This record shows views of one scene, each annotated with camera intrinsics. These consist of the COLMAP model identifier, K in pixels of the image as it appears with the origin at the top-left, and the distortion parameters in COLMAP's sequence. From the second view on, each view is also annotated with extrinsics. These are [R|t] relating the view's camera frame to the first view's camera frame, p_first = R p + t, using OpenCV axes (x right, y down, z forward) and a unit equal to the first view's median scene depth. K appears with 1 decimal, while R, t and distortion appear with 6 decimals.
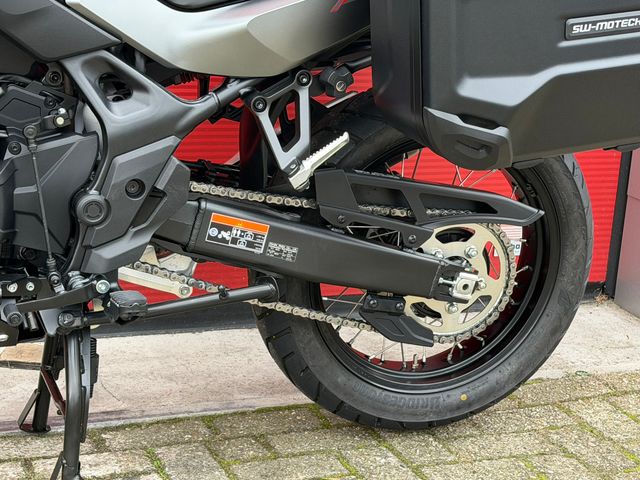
lens RADIAL K [[1287.1, 0, 333.4], [0, 1287.1, 256.7], [0, 0, 1]] dist [0.124500, 0.260777]
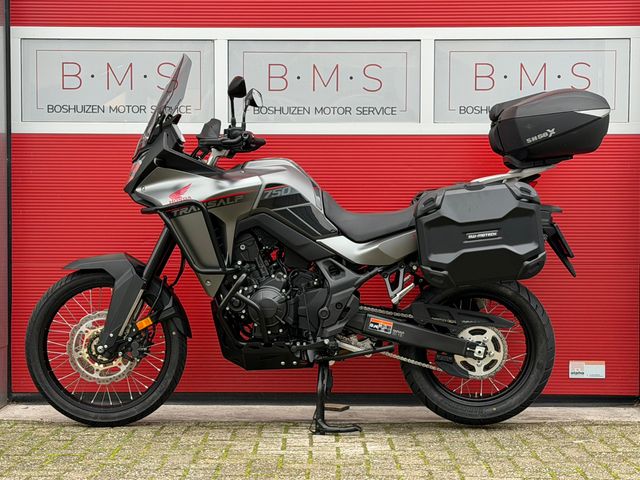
lens RADIAL K [[1217.7, 0, 319.6], [0, 1217.7, 287.2], [0, 0, 1]] dist [0.033025, 0.011979]
pose [[0.921992, -0.042437, -0.384877, 0.803505], [-0.049940, 0.972641, -0.226881, 0.495637], [0.383976, 0.228403, 0.894648, -1.339601]]
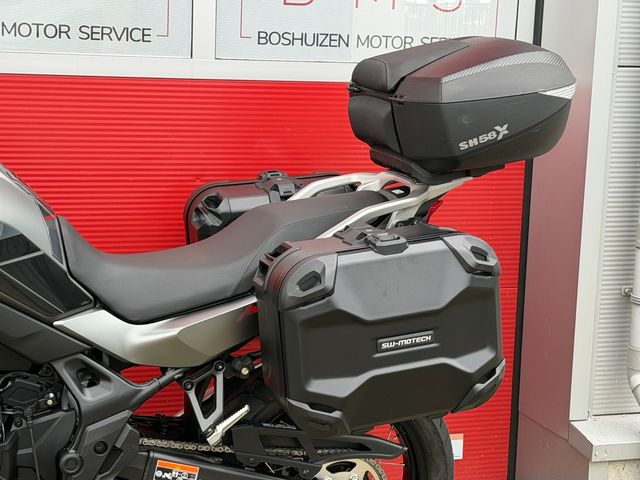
lens RADIAL K [[1209.9, 0, 319.2], [0, 1209.9, 294.1], [0, 0, 1]] dist [0.171796, -0.251769]
pose [[0.998565, -0.020150, -0.049626, 0.159553], [0.015436, 0.995490, -0.093603, -0.091373], [0.051288, 0.092703, 0.994372, -0.353319]]
